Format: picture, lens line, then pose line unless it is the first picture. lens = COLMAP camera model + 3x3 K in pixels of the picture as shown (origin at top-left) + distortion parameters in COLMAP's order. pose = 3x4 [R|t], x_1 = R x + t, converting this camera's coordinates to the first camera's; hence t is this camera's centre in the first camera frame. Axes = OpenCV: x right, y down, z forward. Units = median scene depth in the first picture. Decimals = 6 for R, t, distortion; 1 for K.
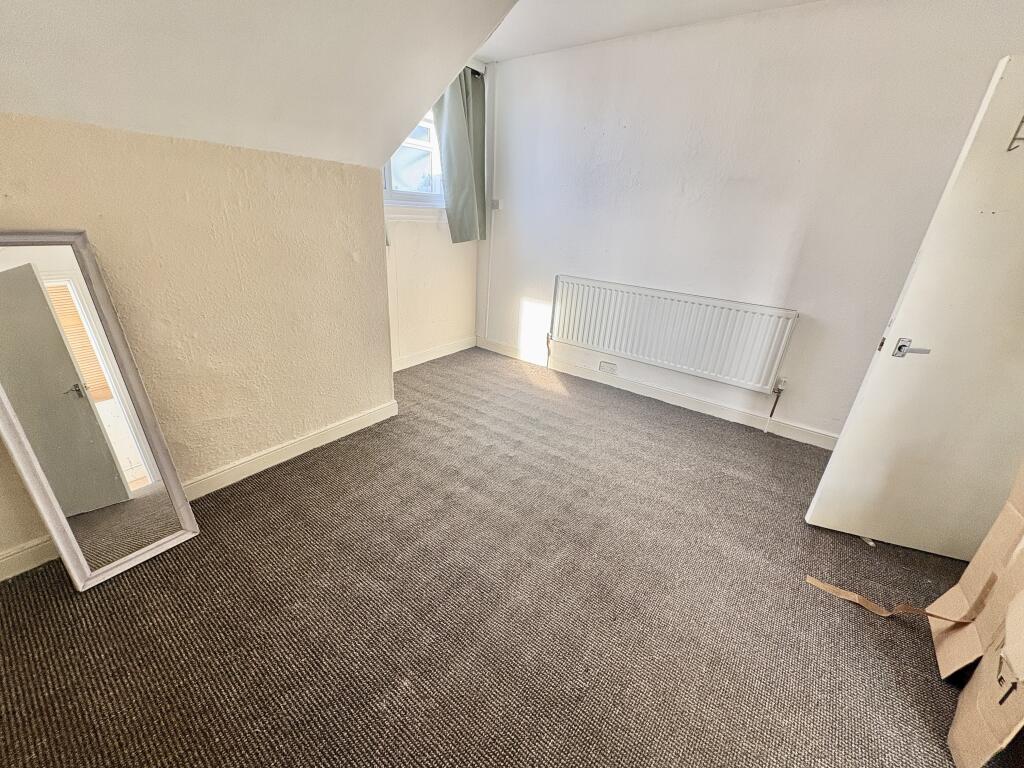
lens RADIAL K [[410.0, 0, 509.7], [0, 410.0, 380.3], [0, 0, 1]] dist [-0.000209, -0.000024]
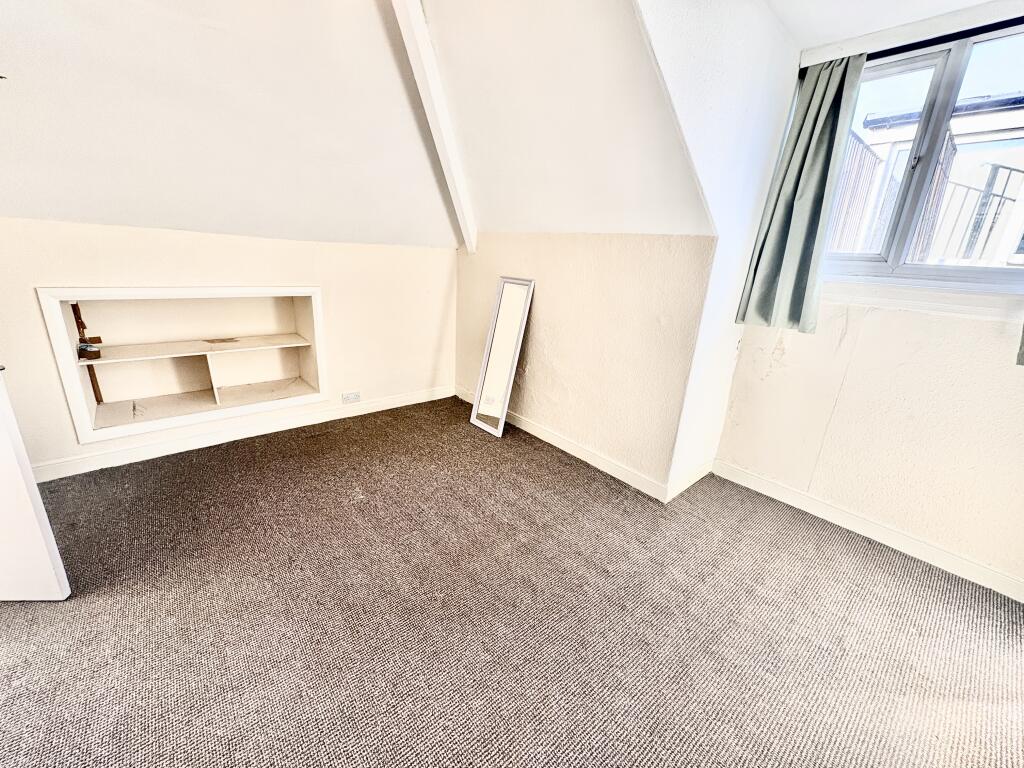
lens RADIAL K [[410.0, 0, 509.7], [0, 410.0, 380.3], [0, 0, 1]] dist [-0.000209, -0.000024]
pose [[-0.216413, 0.223048, -0.950481, 0.727450], [-0.438081, 0.847855, 0.298711, -0.327202], [0.872497, 0.481032, -0.085774, 0.860853]]
